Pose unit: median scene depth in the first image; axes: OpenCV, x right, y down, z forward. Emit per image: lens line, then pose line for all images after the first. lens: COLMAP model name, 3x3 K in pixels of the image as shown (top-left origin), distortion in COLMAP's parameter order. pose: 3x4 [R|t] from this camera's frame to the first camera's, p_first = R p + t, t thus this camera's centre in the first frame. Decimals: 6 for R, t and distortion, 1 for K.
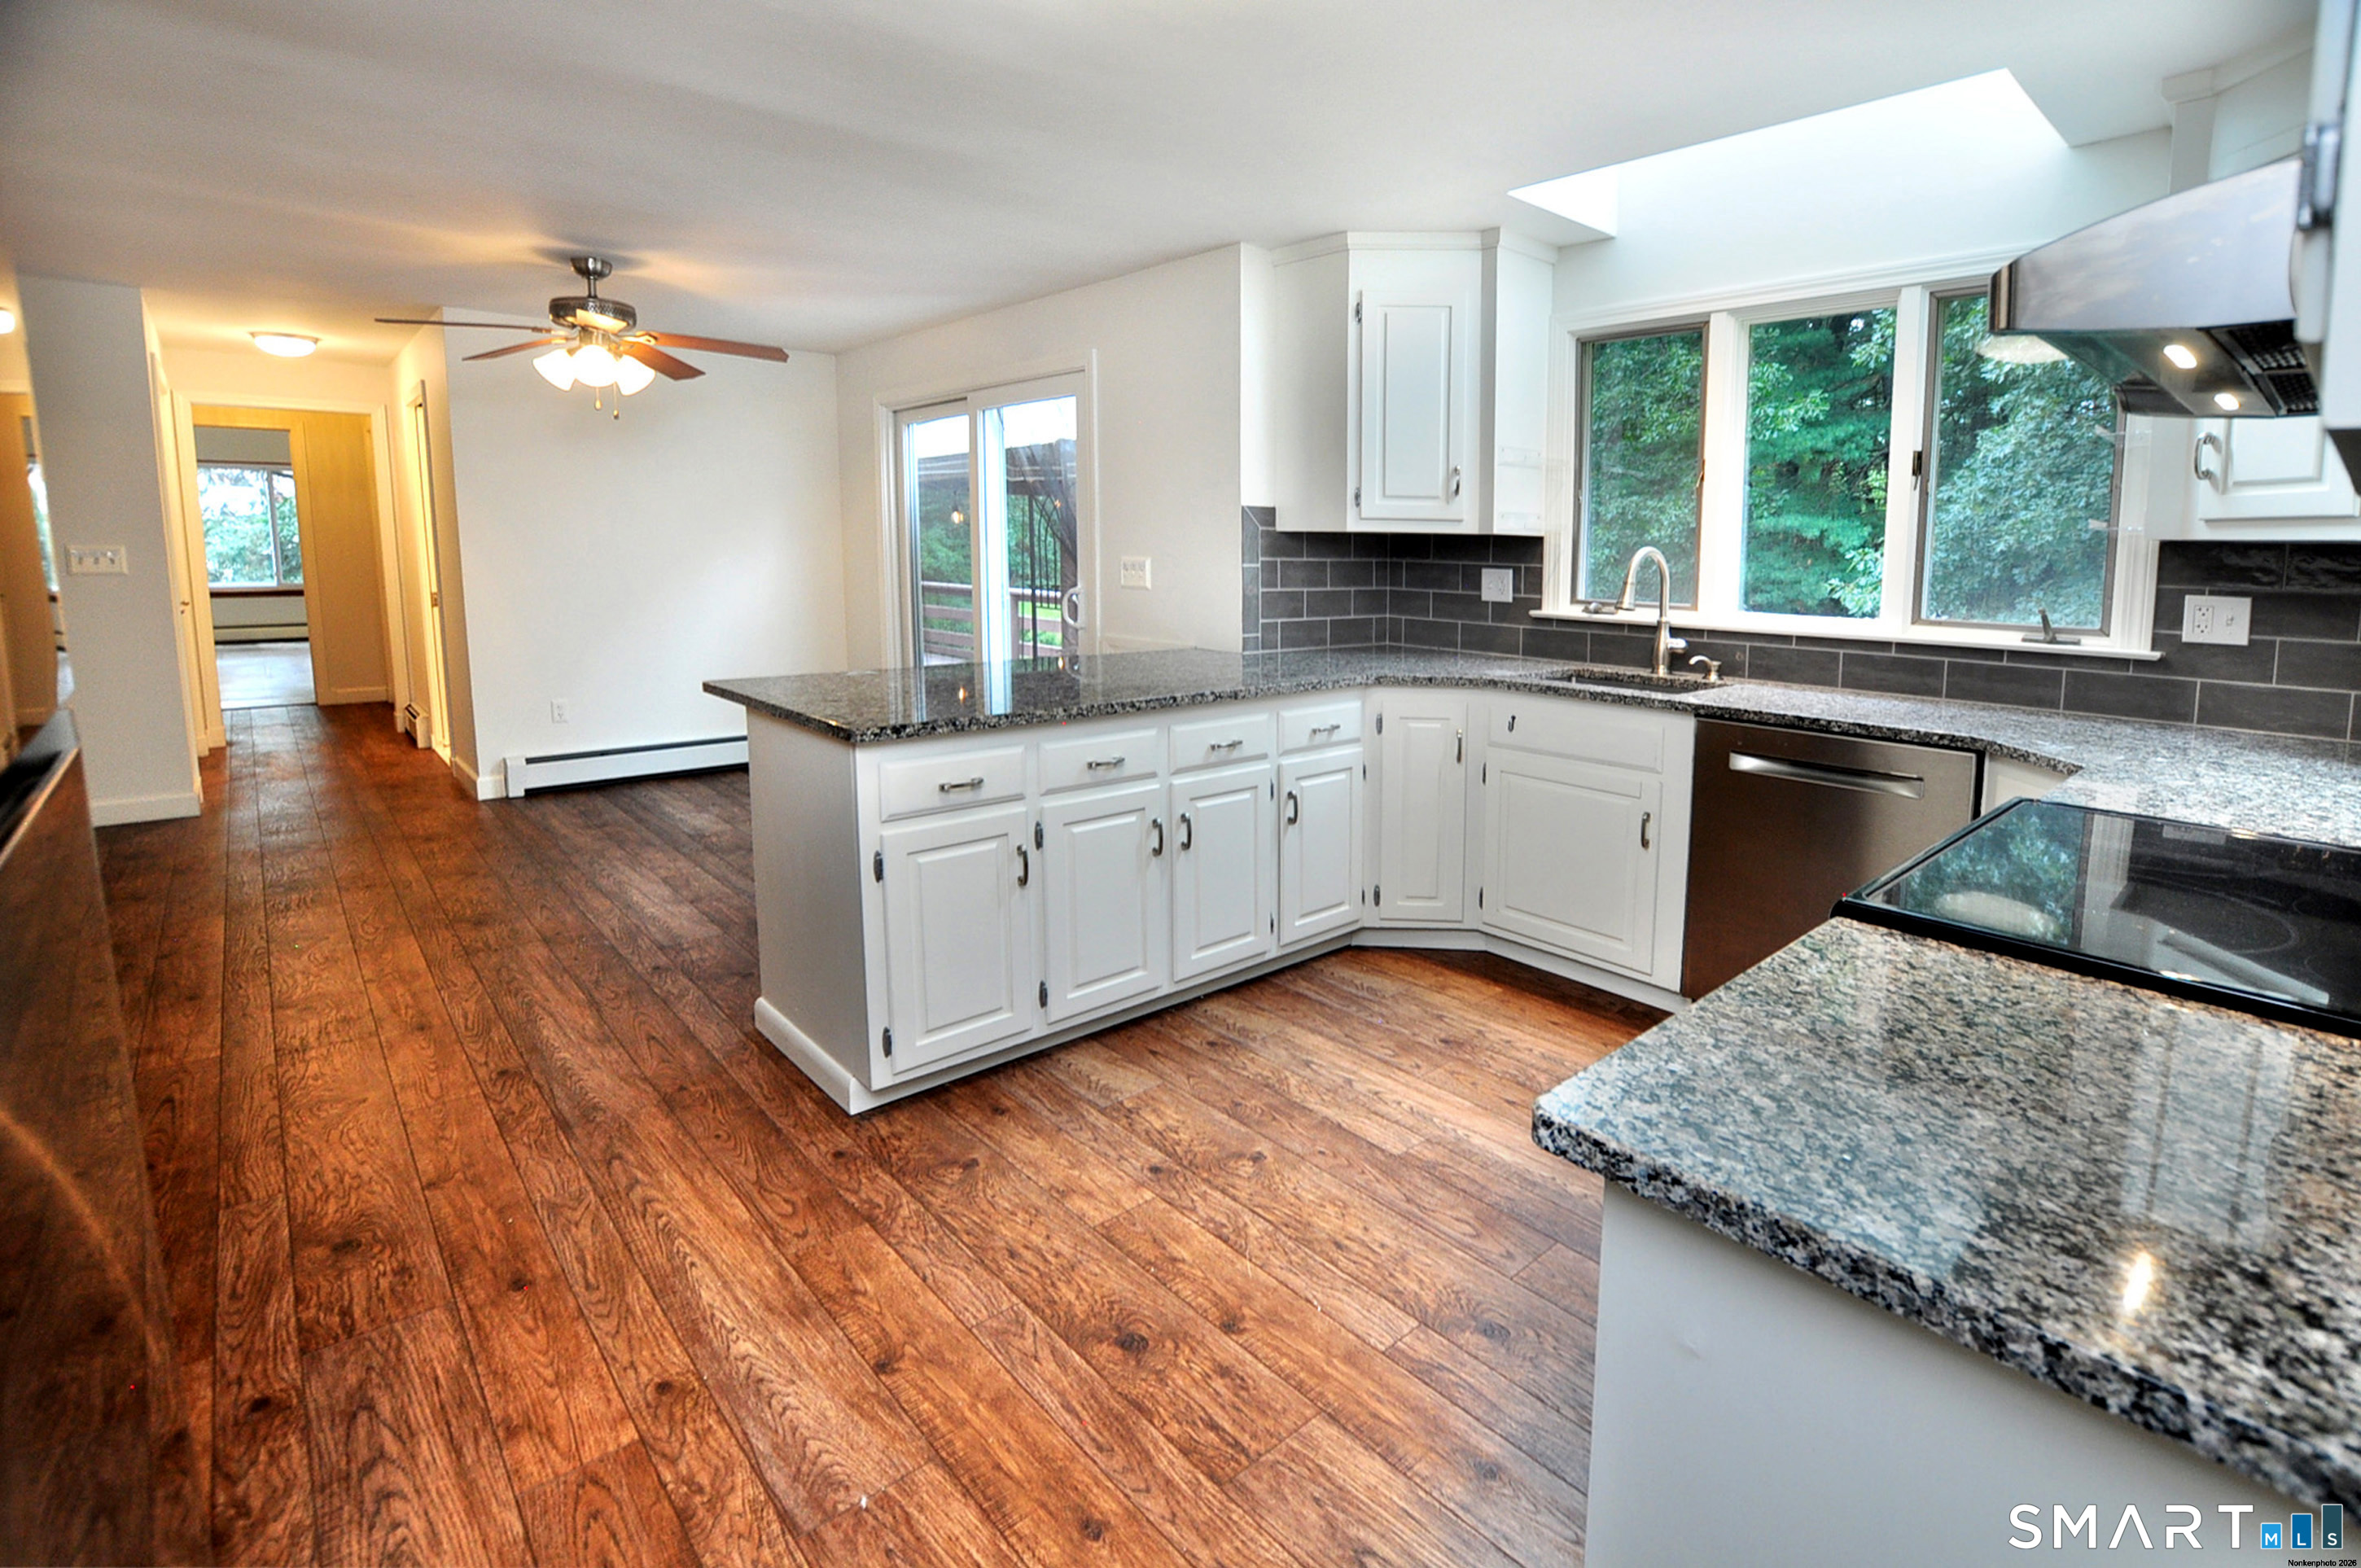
lens RADIAL K [[1073.7, 0, 1337.5], [0, 1073.7, 668.9], [0, 0, 1]] dist [-0.019701, 0.000029]
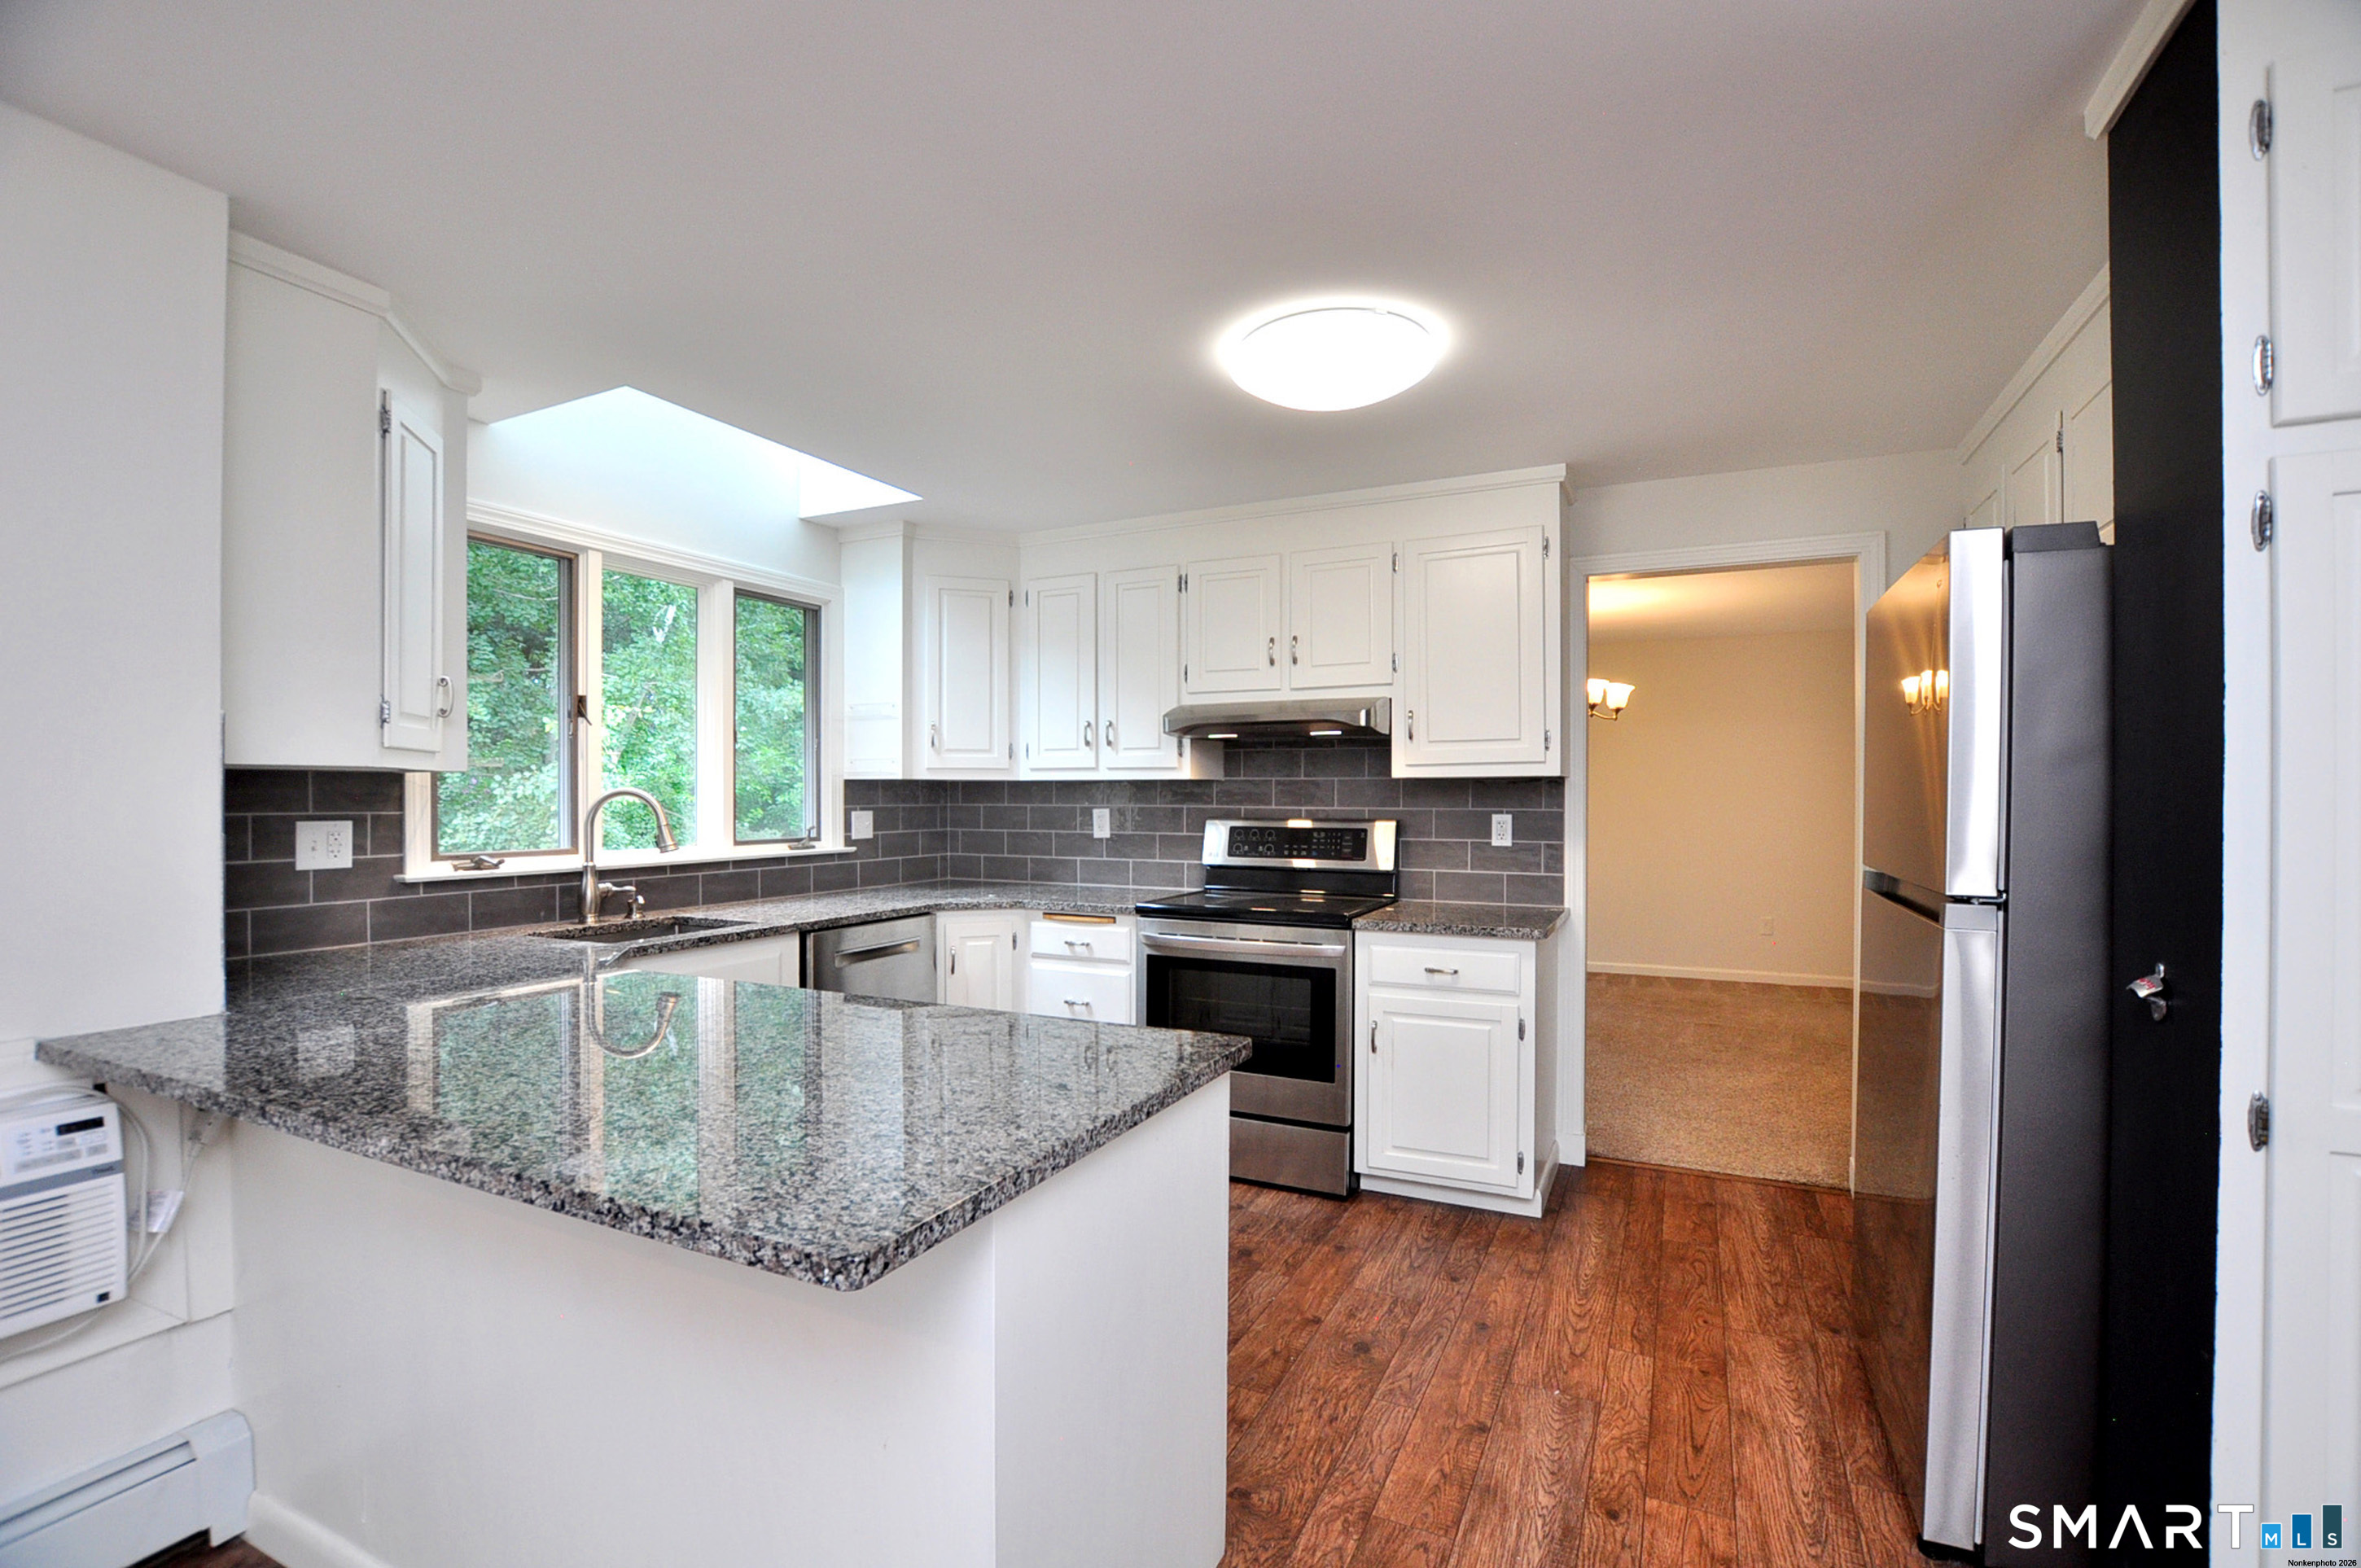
lens RADIAL K [[1050.2, 0, 1189.2], [0, 1050.2, 794.4], [0, 0, 1]] dist [-0.018923, 0.000139]
pose [[-0.308879, -0.021082, 0.950868, -0.934772], [0.101073, 0.993366, 0.054857, -0.134430], [-0.945716, 0.113051, -0.304699, 1.013867]]
